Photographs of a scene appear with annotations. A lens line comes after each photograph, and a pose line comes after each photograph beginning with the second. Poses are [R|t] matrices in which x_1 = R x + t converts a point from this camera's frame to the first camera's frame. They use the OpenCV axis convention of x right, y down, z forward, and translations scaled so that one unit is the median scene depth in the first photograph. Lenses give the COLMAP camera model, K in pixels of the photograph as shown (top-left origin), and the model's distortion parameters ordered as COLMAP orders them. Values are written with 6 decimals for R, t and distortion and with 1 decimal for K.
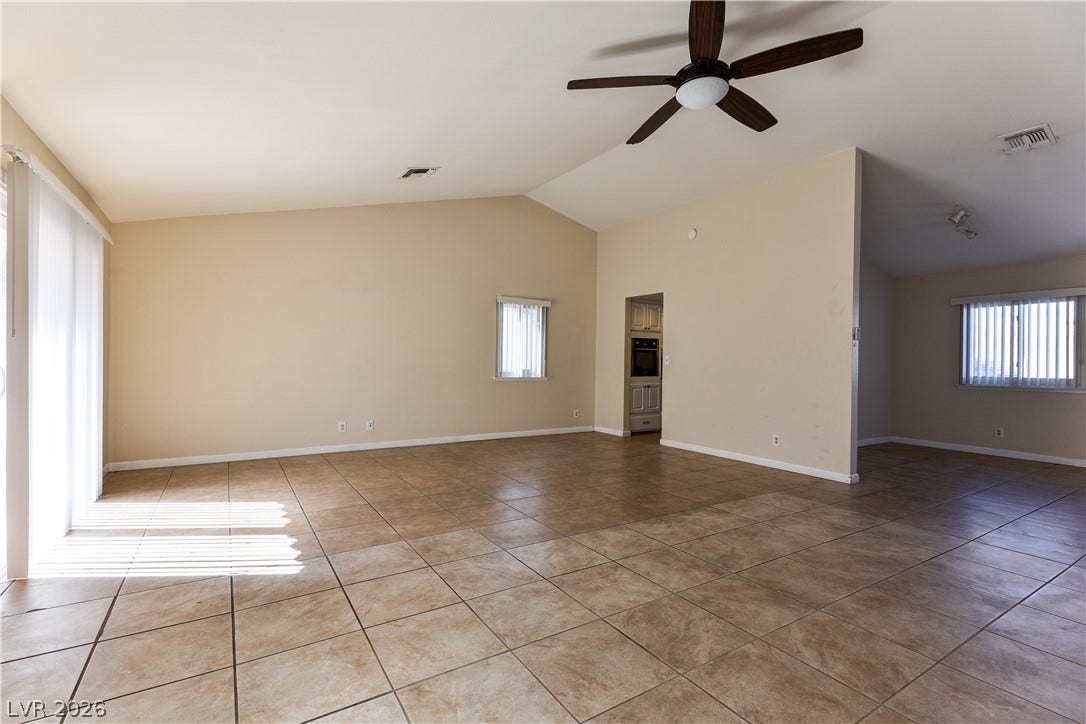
lens RADIAL K [[495.5, 0, 539.5], [0, 495.5, 360.5], [0, 0, 1]] dist [0.004693, 0.000179]
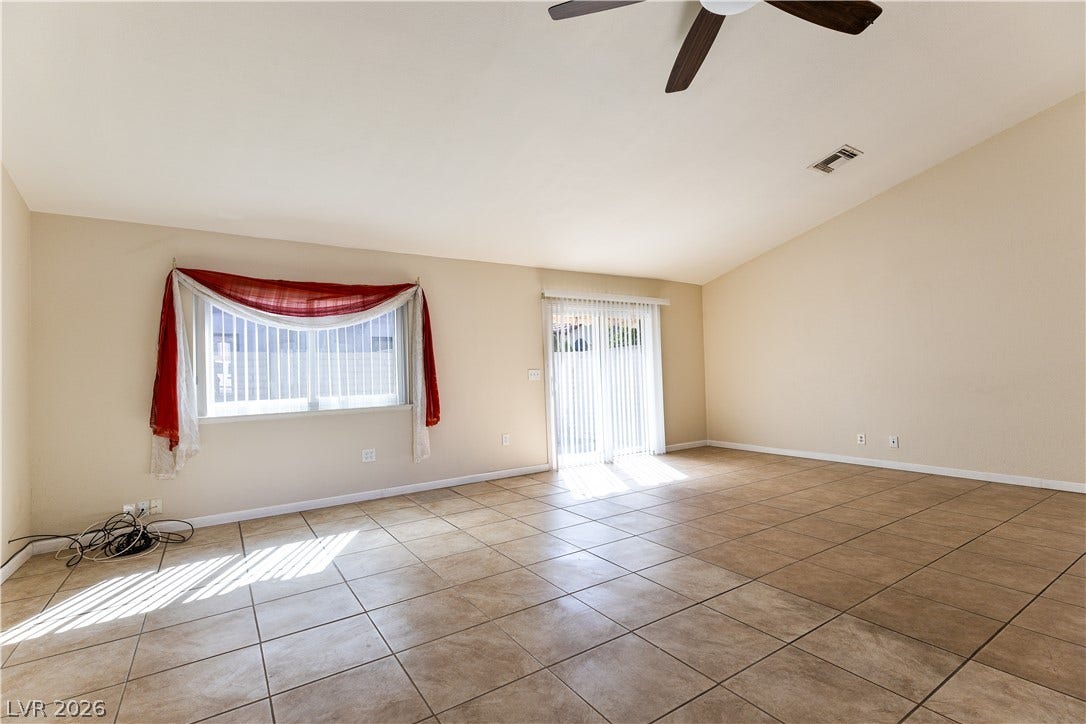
lens RADIAL K [[495.5, 0, 539.3], [0, 495.5, 364.1], [0, 0, 1]] dist [0.004693, 0.000179]
pose [[0.014140, -0.033661, -0.999333, 0.906184], [0.027663, 0.999064, -0.033261, 0.010906], [0.999517, -0.027174, 0.015058, 0.633148]]
